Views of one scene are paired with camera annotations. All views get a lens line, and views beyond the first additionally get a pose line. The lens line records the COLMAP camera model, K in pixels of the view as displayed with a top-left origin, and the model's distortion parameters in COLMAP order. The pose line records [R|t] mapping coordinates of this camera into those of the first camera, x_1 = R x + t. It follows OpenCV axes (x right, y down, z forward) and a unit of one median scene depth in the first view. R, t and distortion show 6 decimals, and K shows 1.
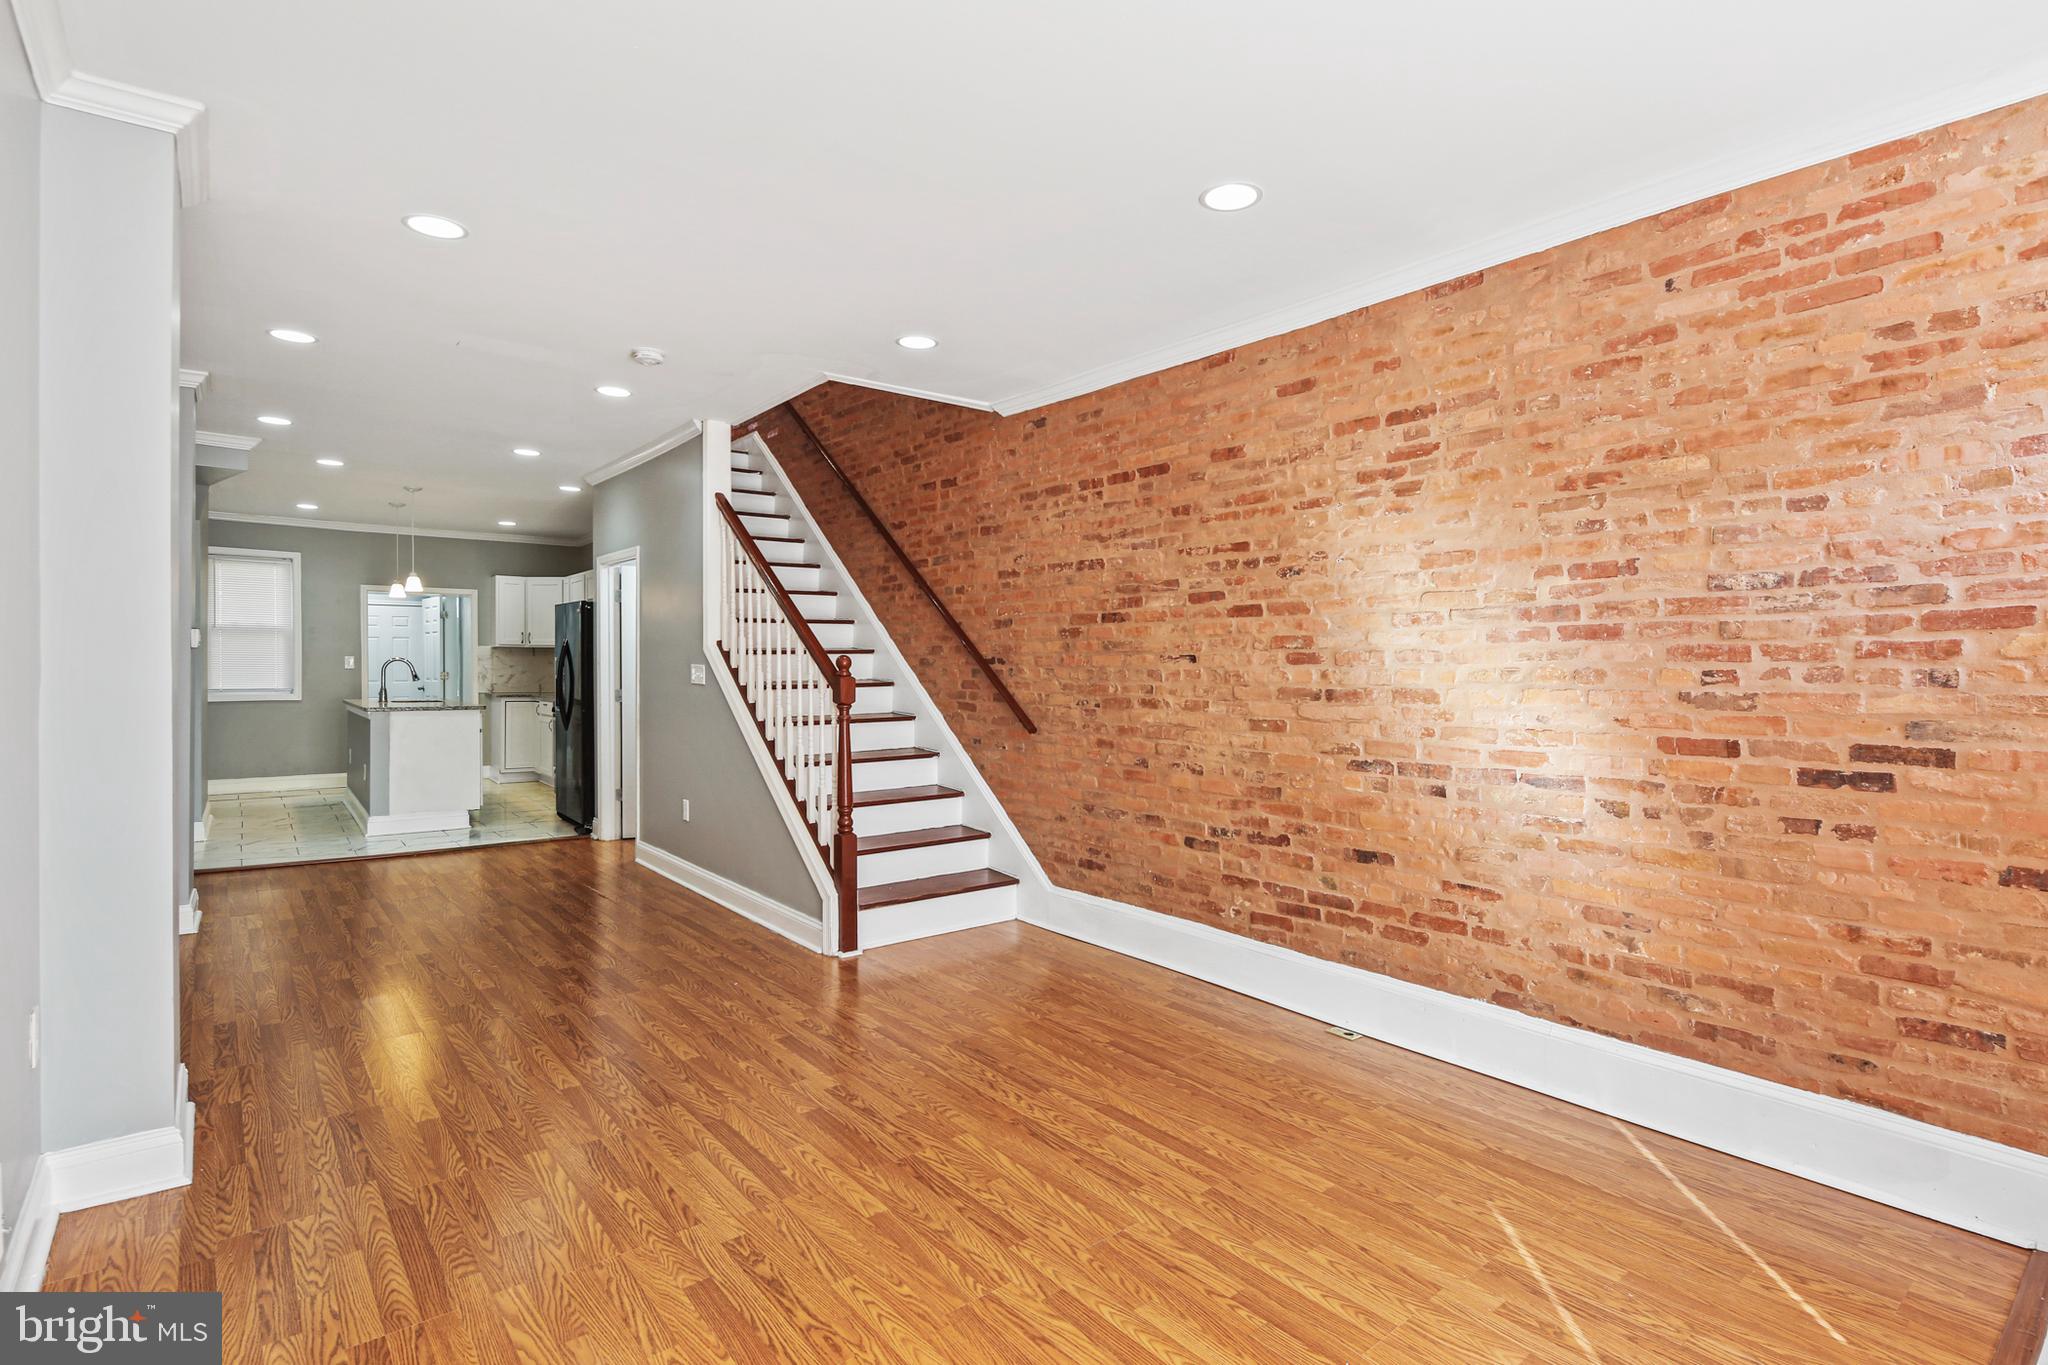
lens RADIAL K [[998.0, 0, 1026.5], [0, 998.0, 669.0], [0, 0, 1]] dist [0.000340, -0.004308]
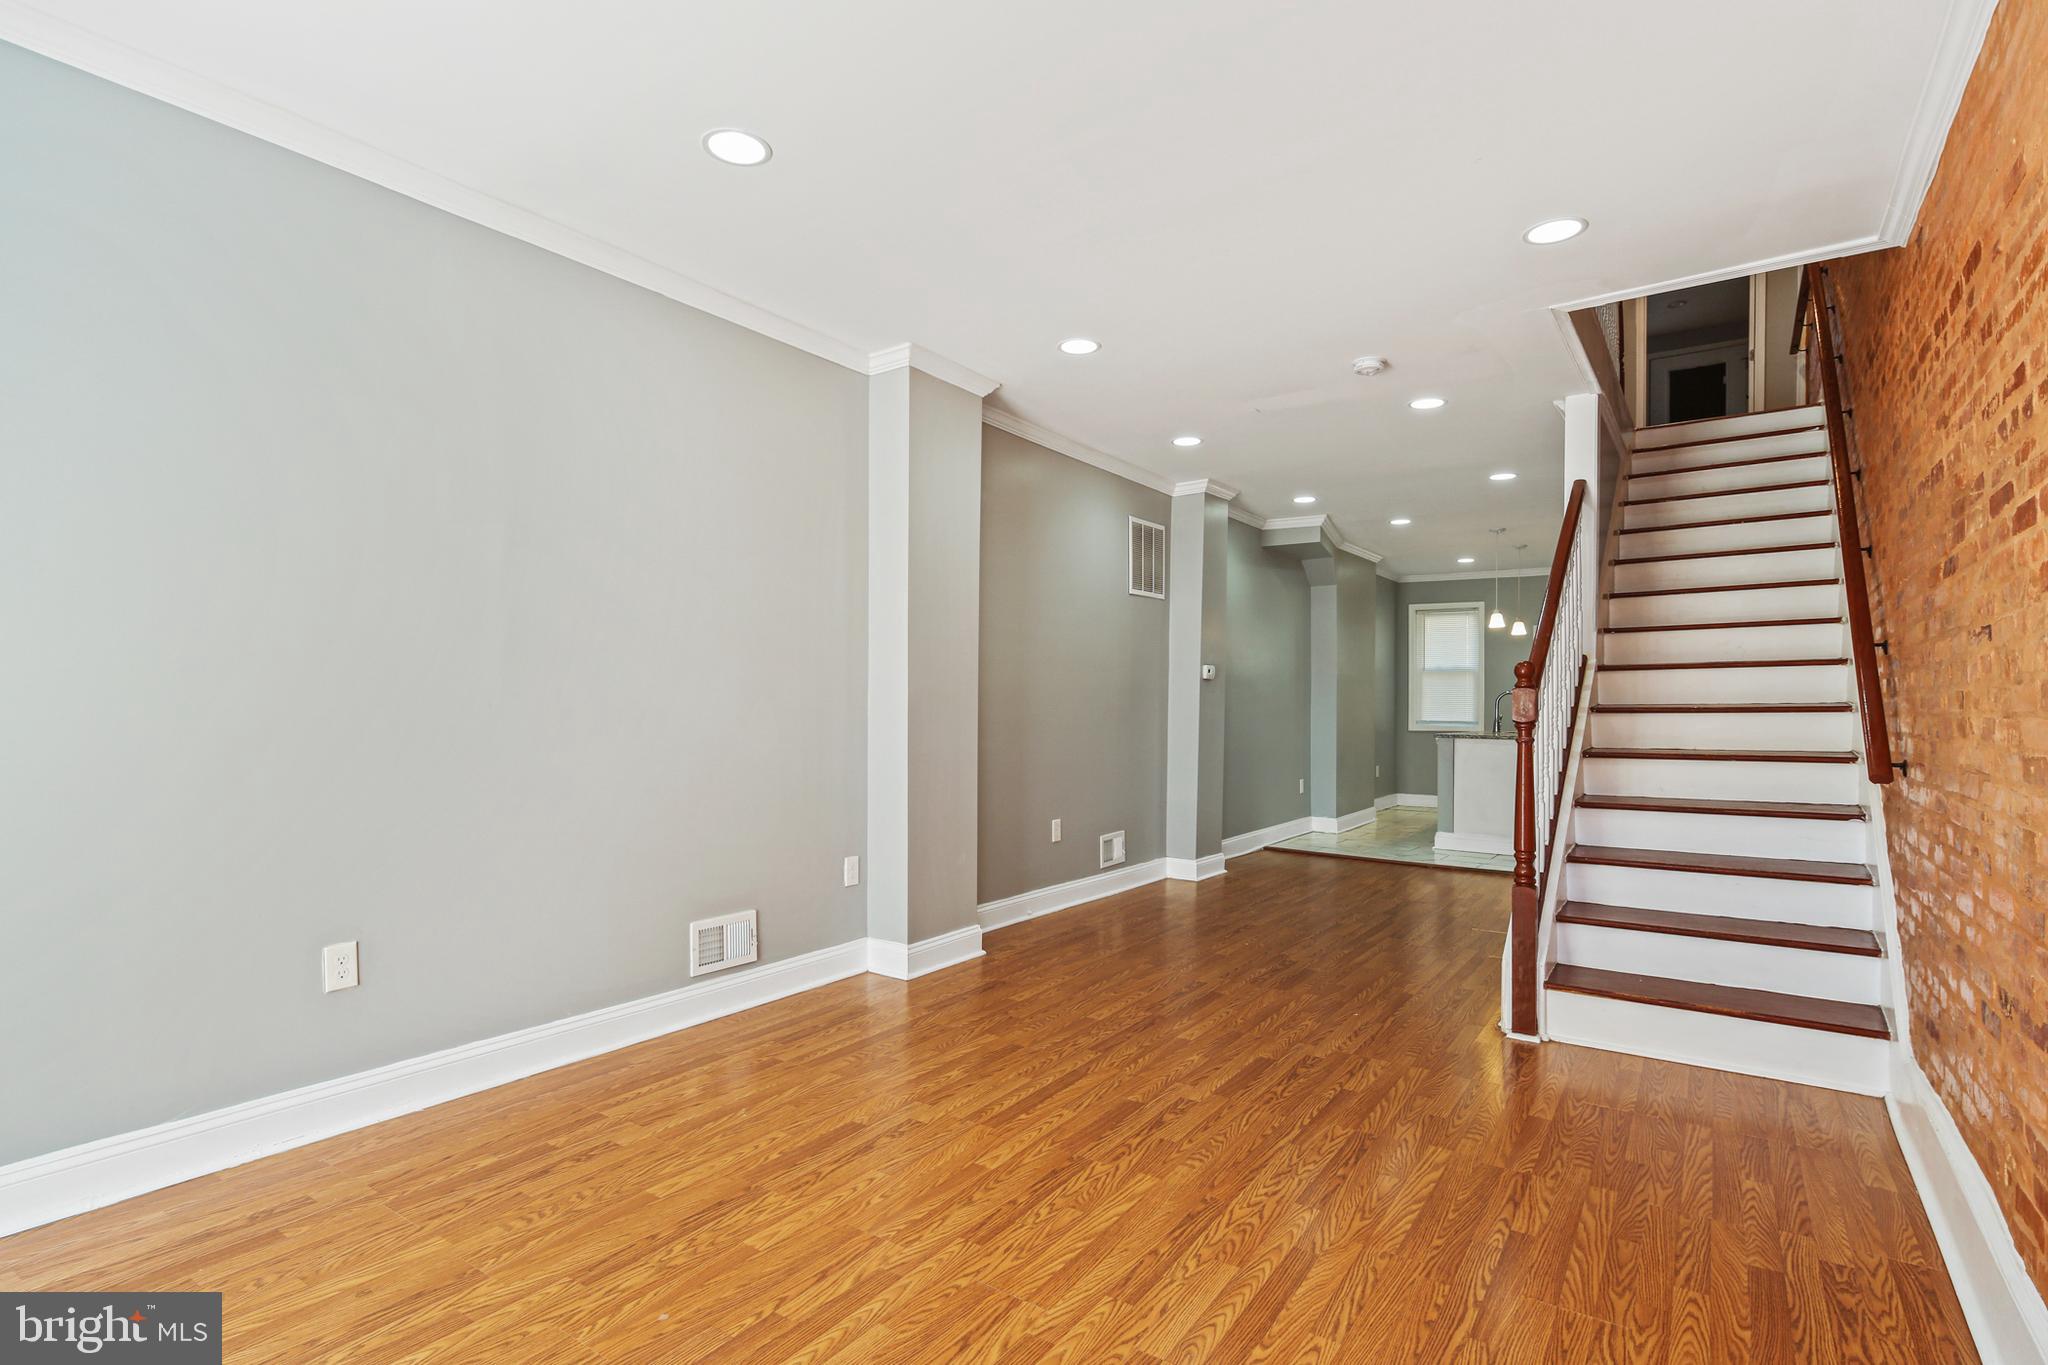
lens RADIAL K [[996.2, 0, 1021.1], [0, 996.2, 732.3], [0, 0, 1]] dist [0.001920, 0.000277]
pose [[0.276947, 0.021916, -0.960635, 0.736741], [-0.008877, 0.999756, 0.020249, 0.046900], [0.960844, 0.002920, 0.277074, 0.617188]]
